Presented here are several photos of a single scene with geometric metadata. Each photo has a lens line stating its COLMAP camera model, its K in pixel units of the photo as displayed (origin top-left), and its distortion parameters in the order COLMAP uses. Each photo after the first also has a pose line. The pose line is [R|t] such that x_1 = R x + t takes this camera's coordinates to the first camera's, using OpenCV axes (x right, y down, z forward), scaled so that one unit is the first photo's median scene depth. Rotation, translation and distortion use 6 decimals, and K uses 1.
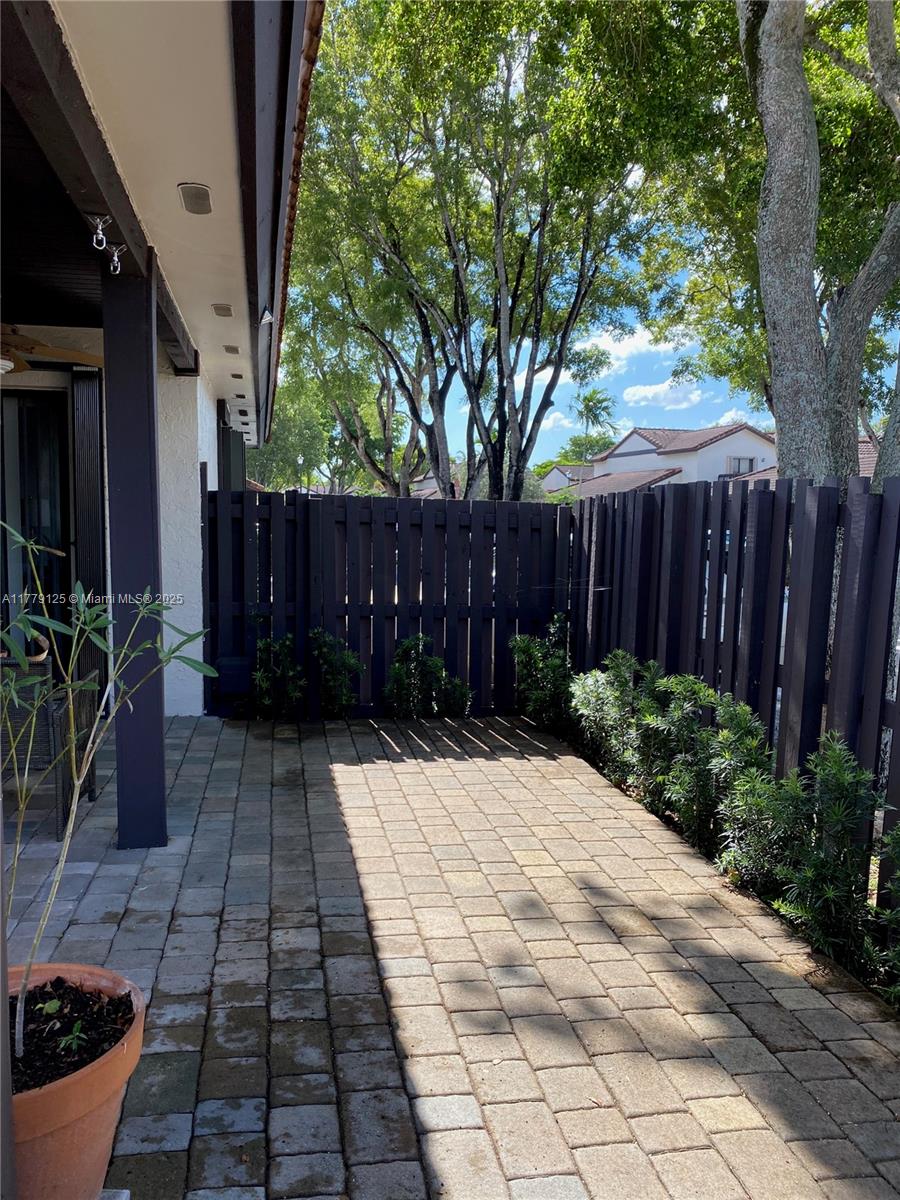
lens RADIAL K [[897.2, 0, 424.5], [0, 897.2, 599.1], [0, 0, 1]] dist [0.063877, -0.090292]
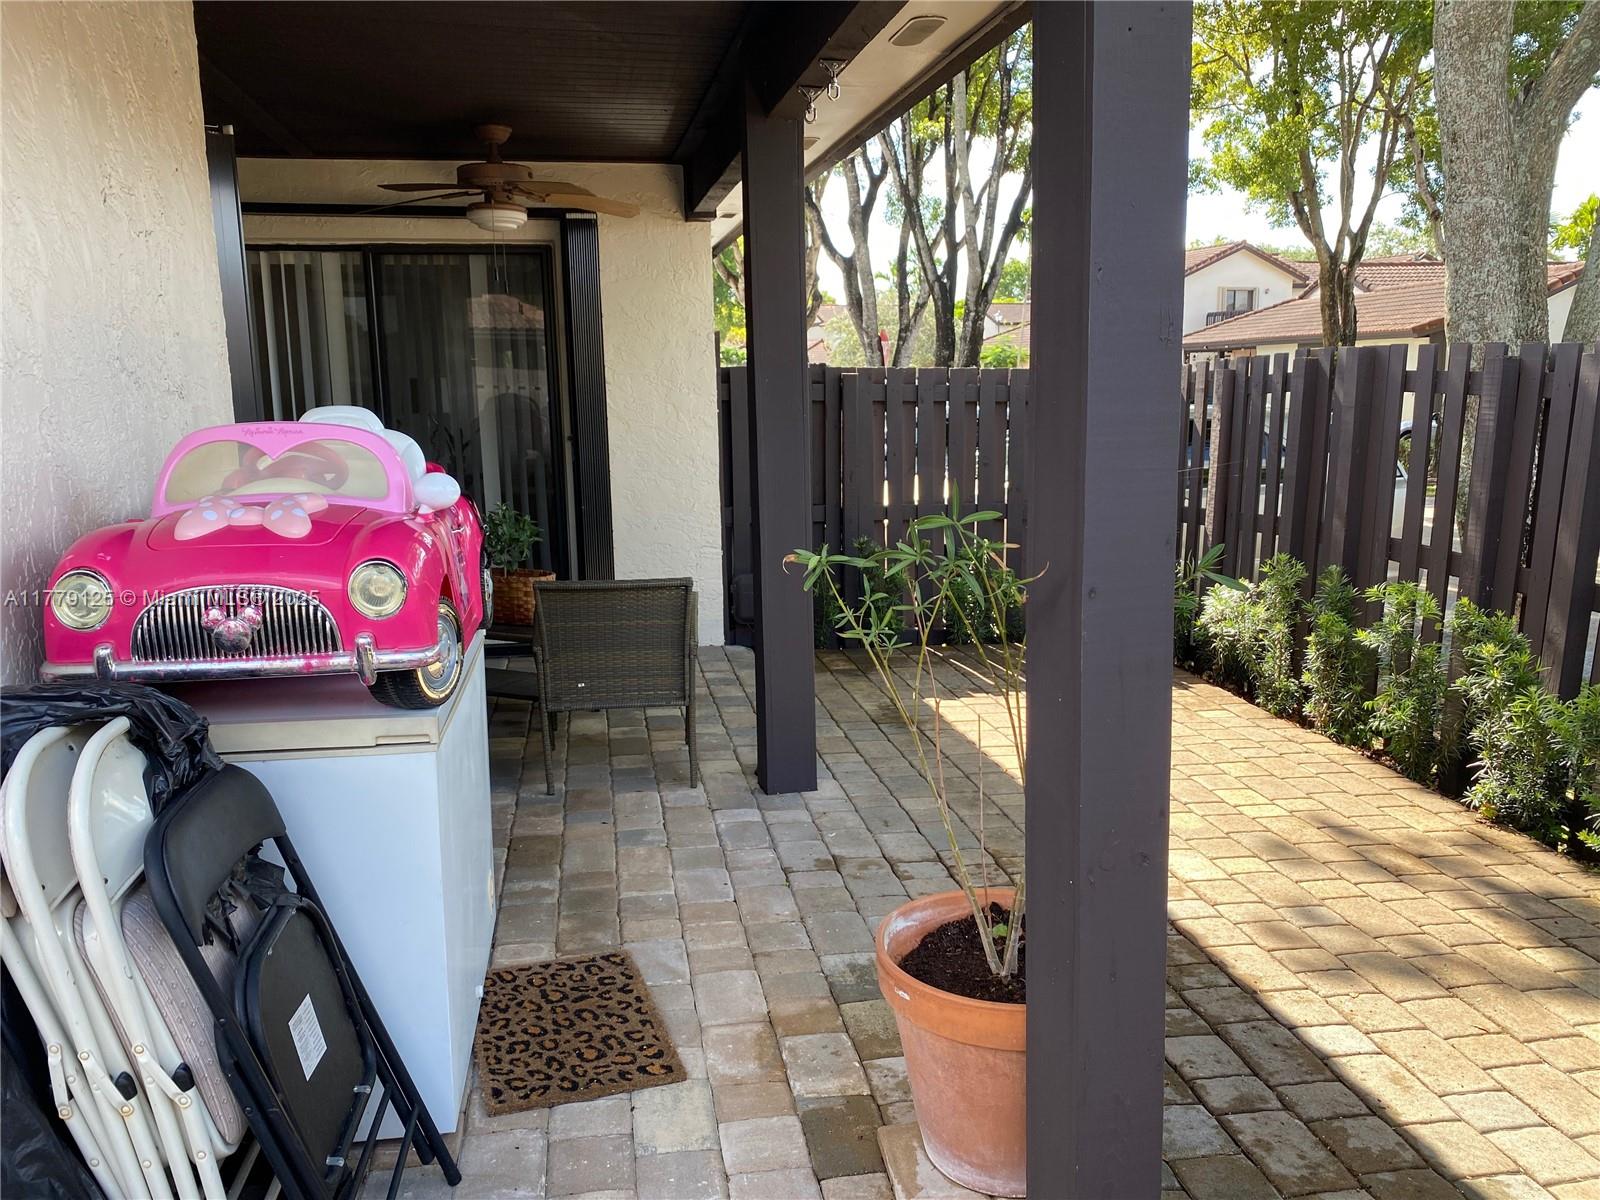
lens RADIAL K [[1191.5, 0, 800.0], [0, 1191.5, 600.0], [0, 0, 1]] dist [0.074937, -0.072027]
pose [[0.999740, -0.022737, 0.001480, -0.268212], [0.022504, 0.995500, 0.092046, -0.015602], [-0.003566, -0.091989, 0.995754, -0.118590]]
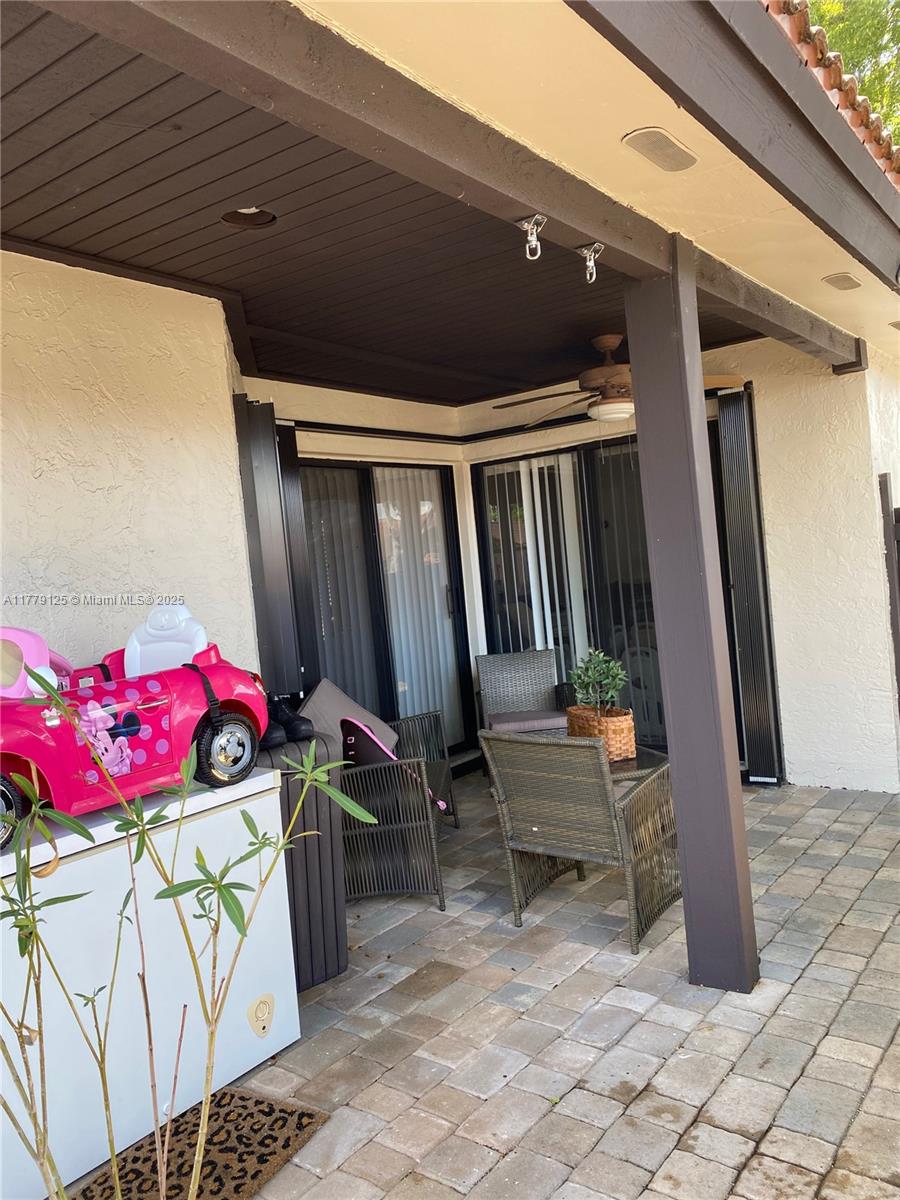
lens RADIAL K [[910.8, 0, 449.9], [0, 910.8, 592.2], [0, 0, 1]] dist [0.033529, -0.048029]
pose [[0.691234, -0.049609, -0.720926, 0.104608], [0.029256, 0.998744, -0.040675, -0.038623], [0.722038, 0.007025, 0.691818, 0.249168]]
